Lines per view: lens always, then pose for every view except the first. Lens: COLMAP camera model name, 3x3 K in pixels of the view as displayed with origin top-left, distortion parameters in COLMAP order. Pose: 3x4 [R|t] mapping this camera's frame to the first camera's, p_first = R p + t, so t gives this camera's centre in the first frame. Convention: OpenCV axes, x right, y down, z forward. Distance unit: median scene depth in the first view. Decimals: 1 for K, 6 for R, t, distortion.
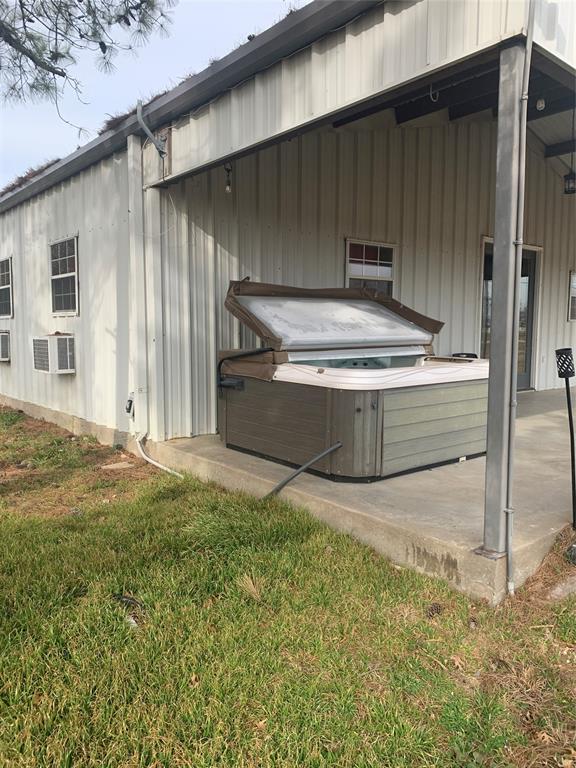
lens RADIAL K [[577.0, 0, 288.2], [0, 577.0, 380.4], [0, 0, 1]] dist [0.042143, -0.055534]
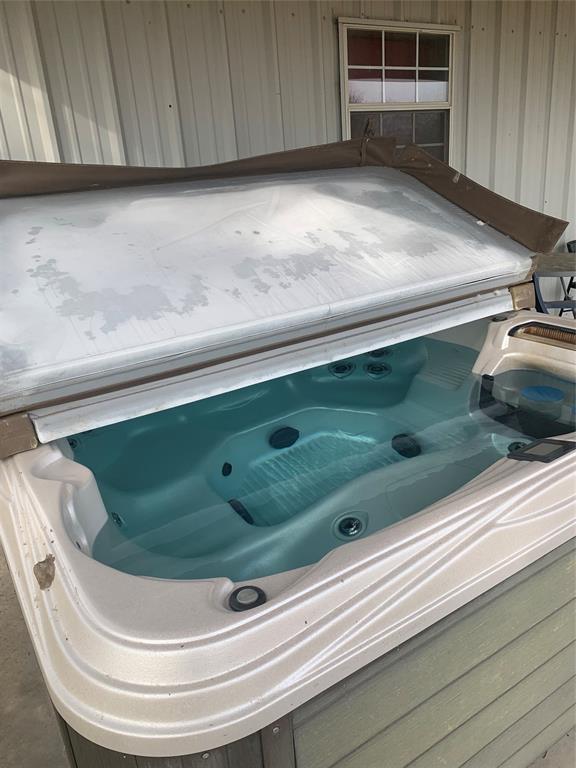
lens RADIAL K [[577.0, 0, 287.7], [0, 577.0, 387.5], [0, 0, 1]] dist [0.042143, -0.055534]
pose [[0.990215, -0.028842, -0.136537, 0.114537], [0.063449, 0.964480, 0.256423, -0.087303], [0.124292, -0.262577, 0.956872, 0.488439]]
